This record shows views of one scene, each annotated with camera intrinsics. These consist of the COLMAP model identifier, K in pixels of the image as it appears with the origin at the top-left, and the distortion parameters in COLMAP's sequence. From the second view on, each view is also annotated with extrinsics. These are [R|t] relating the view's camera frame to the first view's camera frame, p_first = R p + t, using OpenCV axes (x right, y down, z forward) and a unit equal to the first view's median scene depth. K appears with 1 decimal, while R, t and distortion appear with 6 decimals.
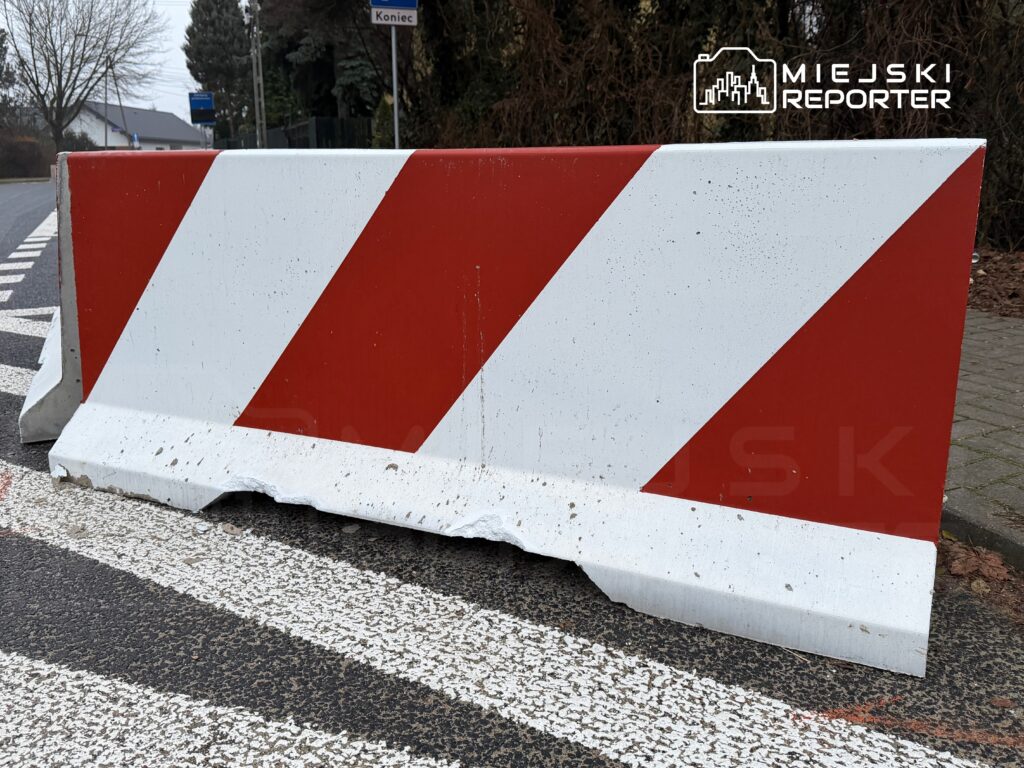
lens RADIAL K [[855.0, 0, 512.0], [0, 855.0, 384.0], [0, 0, 1]] dist [0.134645, -0.235748]
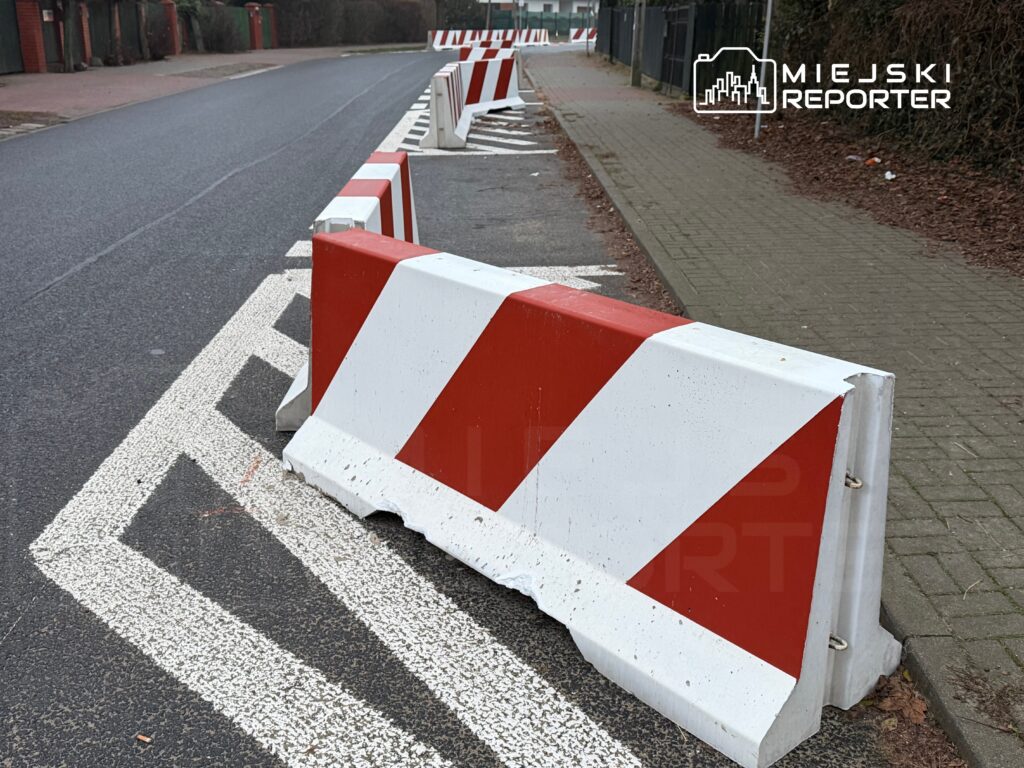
lens RADIAL K [[1075.1, 0, 512.0], [0, 1075.1, 384.0], [0, 0, 1]] dist [0.154262, 0.006081]
pose [[0.914145, 0.145582, -0.378345, 0.619094], [-0.112837, 0.987786, 0.107454, -0.360006], [0.389367, -0.055537, 0.919407, -0.609111]]
